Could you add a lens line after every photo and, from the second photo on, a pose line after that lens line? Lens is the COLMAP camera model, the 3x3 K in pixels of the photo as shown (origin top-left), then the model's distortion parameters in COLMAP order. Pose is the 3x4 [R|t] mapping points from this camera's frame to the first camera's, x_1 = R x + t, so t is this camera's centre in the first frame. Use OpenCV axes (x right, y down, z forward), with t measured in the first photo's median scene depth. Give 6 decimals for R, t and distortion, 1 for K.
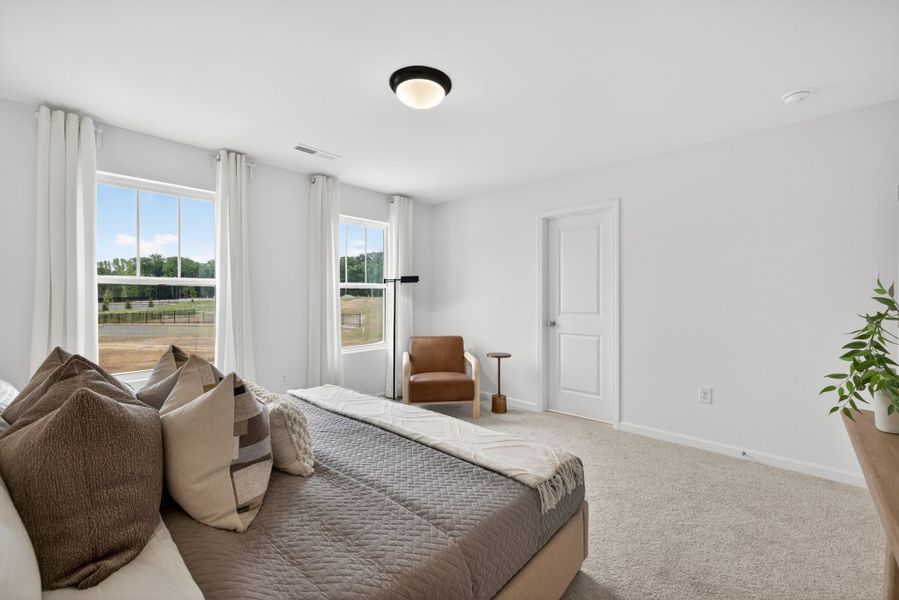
lens RADIAL K [[378.0, 0, 451.0], [0, 378.0, 299.2], [0, 0, 1]] dist [0.010800, 0.000218]
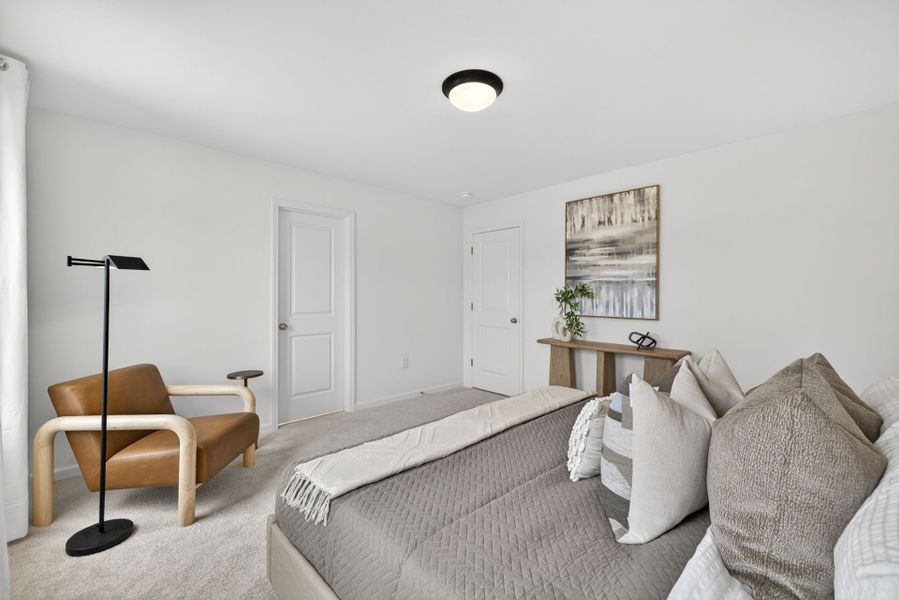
lens RADIAL K [[378.0, 0, 451.2], [0, 378.0, 295.1], [0, 0, 1]] dist [0.010800, 0.000218]
pose [[0.026904, -0.001488, 0.999637, -0.637776], [-0.001136, 0.999998, 0.001520, -0.012480], [-0.999637, -0.001176, 0.026902, 0.604483]]
